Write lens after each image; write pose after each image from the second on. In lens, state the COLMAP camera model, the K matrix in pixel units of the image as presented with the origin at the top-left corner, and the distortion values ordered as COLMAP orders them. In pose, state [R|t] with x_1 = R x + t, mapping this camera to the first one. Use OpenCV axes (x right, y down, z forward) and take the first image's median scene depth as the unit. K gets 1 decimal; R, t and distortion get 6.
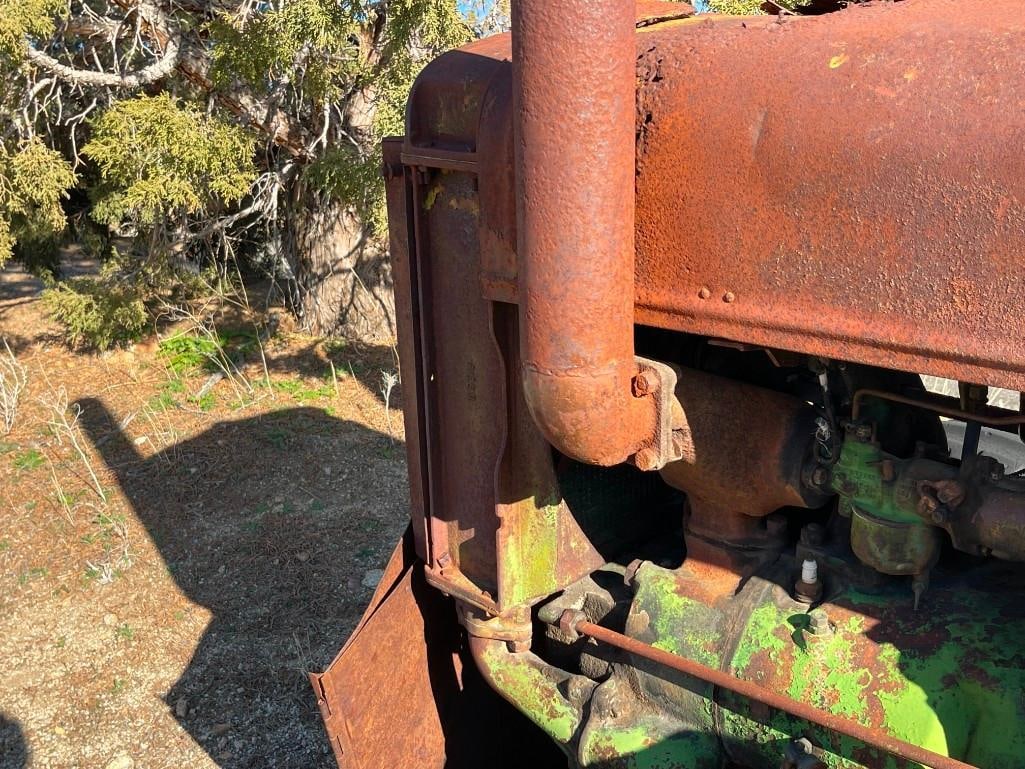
lens RADIAL K [[1261.6, 0, 518.4], [0, 1261.6, 389.0], [0, 0, 1]] dist [0.080024, 0.000000]
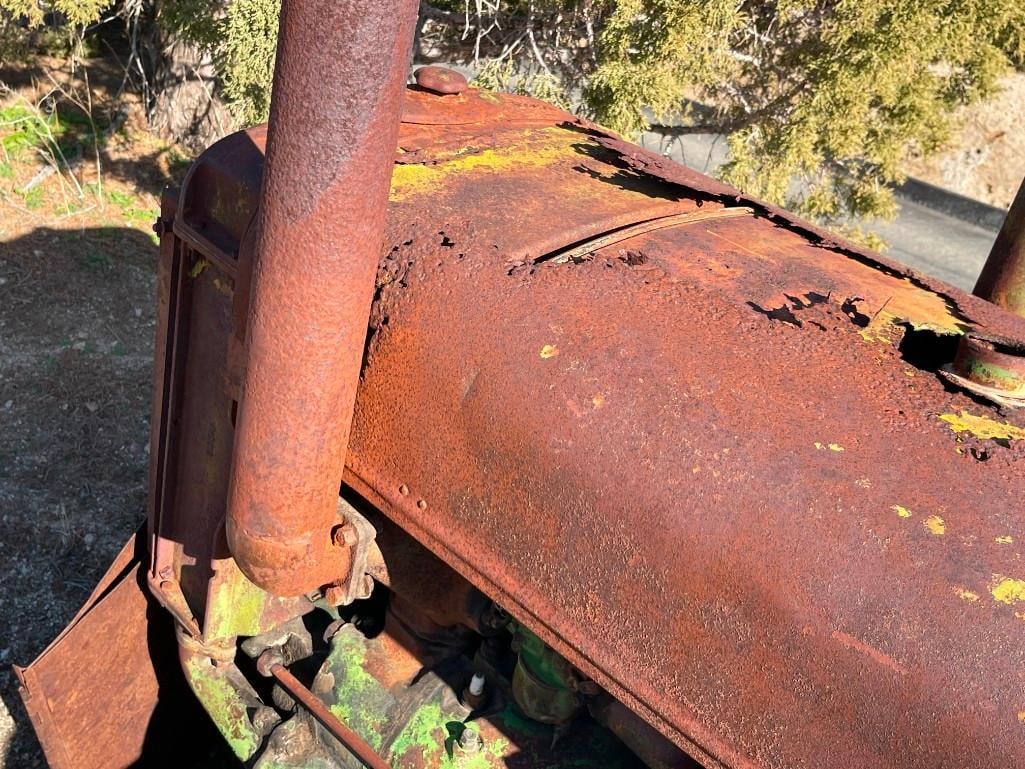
lens RADIAL K [[1270.5, 0, 510.6], [0, 1270.5, 387.3], [0, 0, 1]] dist [0.033490, 0.000000]
pose [[0.973741, 0.199907, 0.108931, 0.076831], [-0.218676, 0.954384, 0.203303, -0.302213], [-0.063320, -0.221785, 0.973038, -0.021408]]
